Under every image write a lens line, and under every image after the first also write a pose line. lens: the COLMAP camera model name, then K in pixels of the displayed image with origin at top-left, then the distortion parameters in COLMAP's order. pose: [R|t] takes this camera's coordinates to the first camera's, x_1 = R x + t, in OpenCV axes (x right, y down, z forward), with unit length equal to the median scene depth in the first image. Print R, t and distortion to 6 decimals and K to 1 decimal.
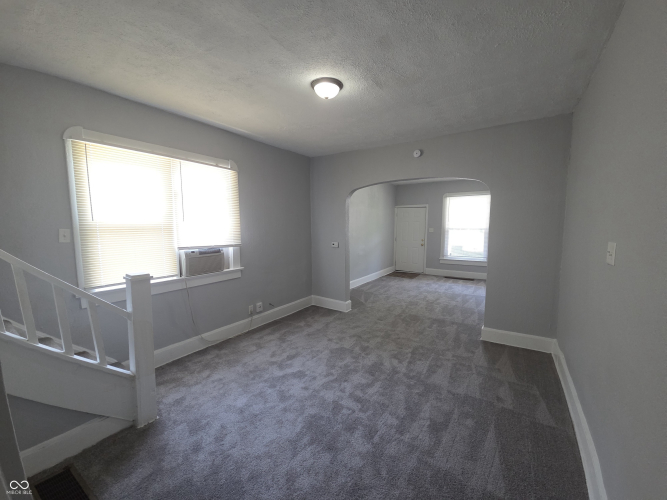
lens RADIAL K [[272.6, 0, 336.2], [0, 272.6, 251.5], [0, 0, 1]] dist [0.013247, -0.000093]
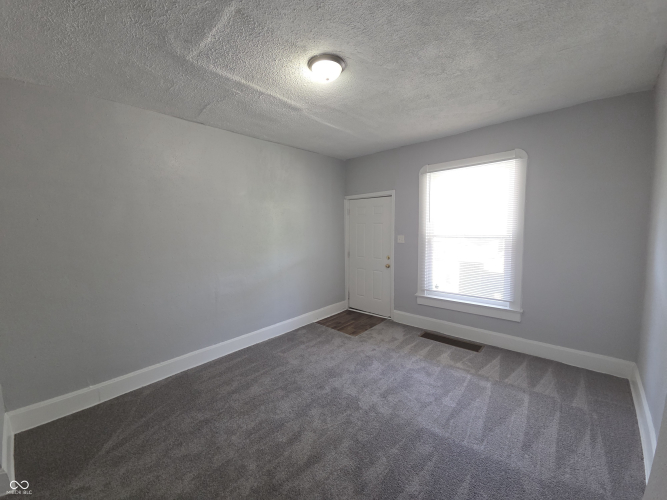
lens RADIAL K [[272.6, 0, 336.2], [0, 272.6, 251.5], [0, 0, 1]] dist [0.013247, -0.000093]
pose [[0.989349, 0.004526, -0.145492, 0.299948], [-0.007146, 0.999822, -0.017490, -0.044417], [0.145387, 0.018343, 0.989205, 0.463112]]
